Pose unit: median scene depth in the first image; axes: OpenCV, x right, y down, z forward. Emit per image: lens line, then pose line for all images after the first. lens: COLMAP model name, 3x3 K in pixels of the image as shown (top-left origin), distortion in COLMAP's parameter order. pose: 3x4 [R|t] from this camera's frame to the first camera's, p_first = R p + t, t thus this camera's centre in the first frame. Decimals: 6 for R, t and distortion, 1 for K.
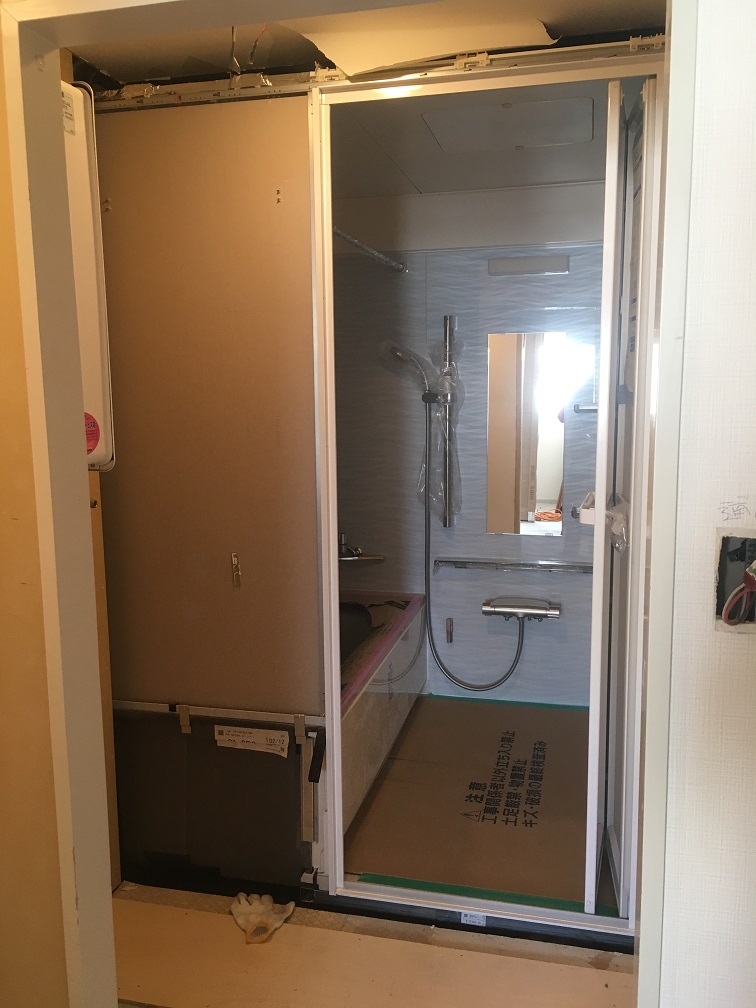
lens RADIAL K [[859.3, 0, 378.0], [0, 859.3, 504.0], [0, 0, 1]] dist [0.003242, -0.000089]
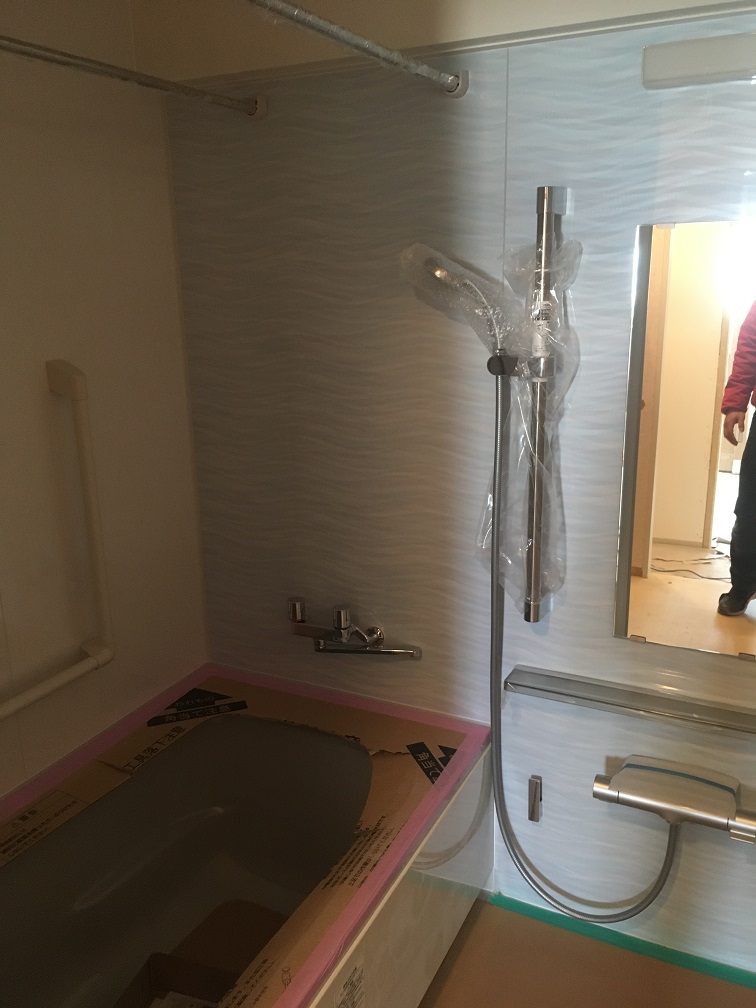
lens RADIAL K [[869.0, 0, 378.0], [0, 869.0, 504.0], [0, 0, 1]] dist [0.087687, -0.114030]
pose [[0.974121, 0.051586, -0.220062, 0.102560], [-0.024150, 0.991788, 0.125590, -0.104391], [0.224734, -0.117025, 0.967367, 0.488941]]
